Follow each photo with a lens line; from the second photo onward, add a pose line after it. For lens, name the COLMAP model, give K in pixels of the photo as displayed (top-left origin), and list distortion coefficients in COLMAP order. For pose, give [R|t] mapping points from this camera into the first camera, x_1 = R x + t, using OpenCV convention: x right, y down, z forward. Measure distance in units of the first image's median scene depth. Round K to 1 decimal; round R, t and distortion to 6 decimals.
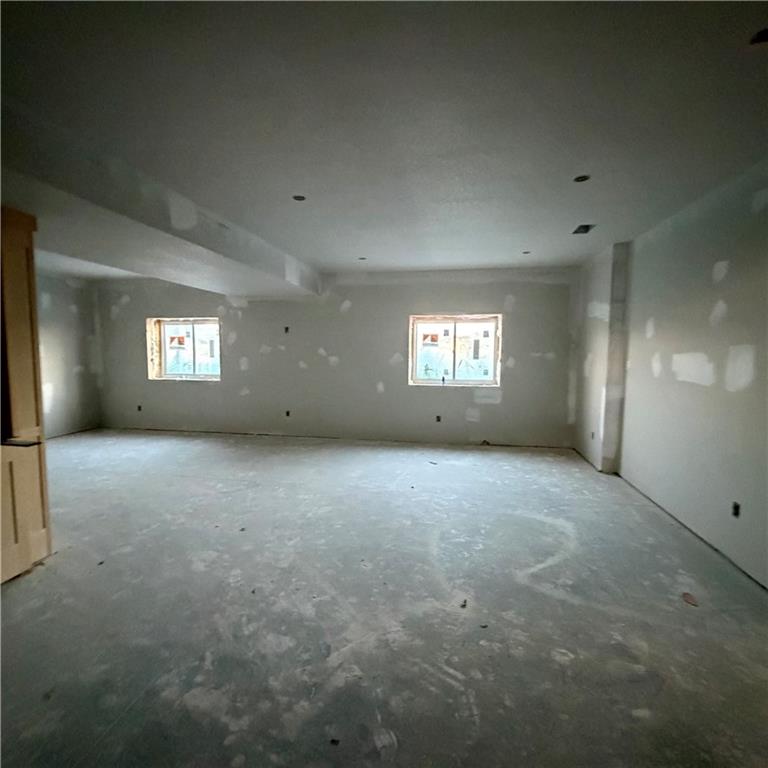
lens RADIAL K [[409.7, 0, 383.1], [0, 409.7, 383.6], [0, 0, 1]] dist [-0.001576, 0.000969]
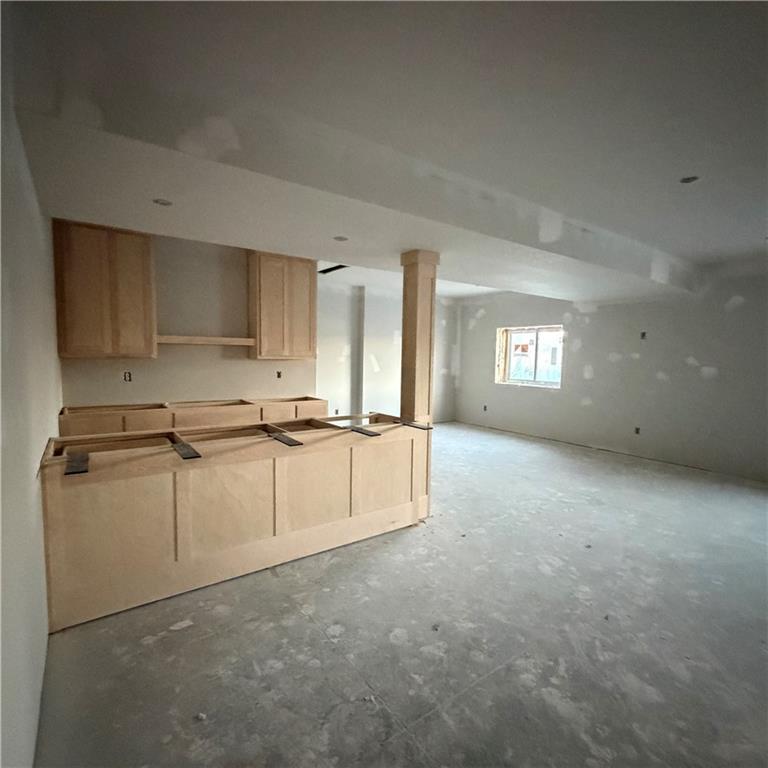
lens RADIAL K [[409.7, 0, 380.4], [0, 409.7, 384.3], [0, 0, 1]] dist [-0.001576, 0.000969]
pose [[0.718425, 0.056950, -0.693270, -0.048424], [-0.067764, 0.997632, 0.011730, 0.001512], [0.692296, 0.038552, 0.720583, -0.031657]]
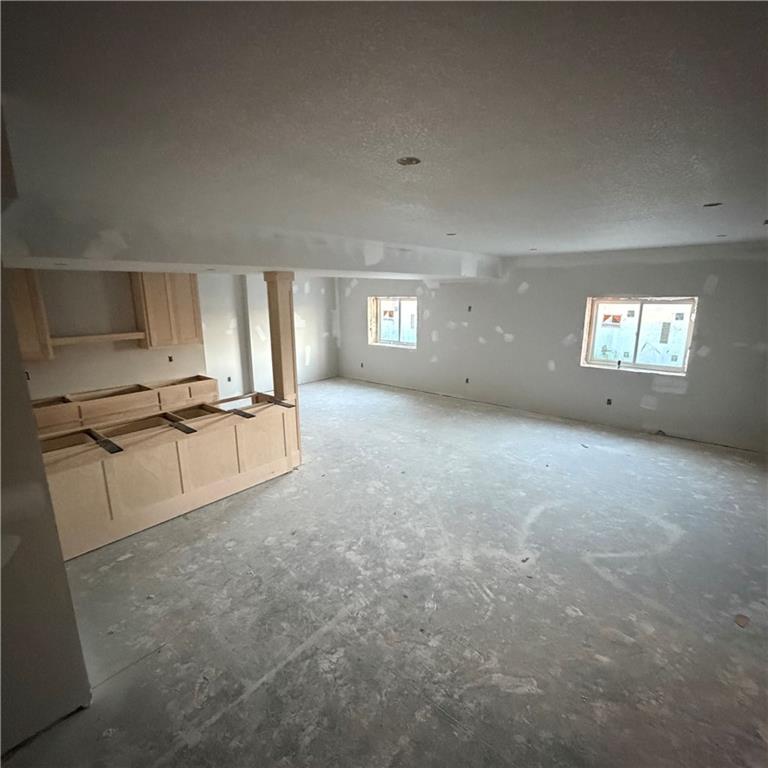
lens RADIAL K [[409.7, 0, 381.0], [0, 409.7, 386.9], [0, 0, 1]] dist [-0.001576, 0.000969]
pose [[0.861460, 0.102084, -0.497458, 0.266365], [-0.028345, 0.987725, 0.153607, -0.158089], [0.507033, -0.118225, 0.853780, -0.239089]]
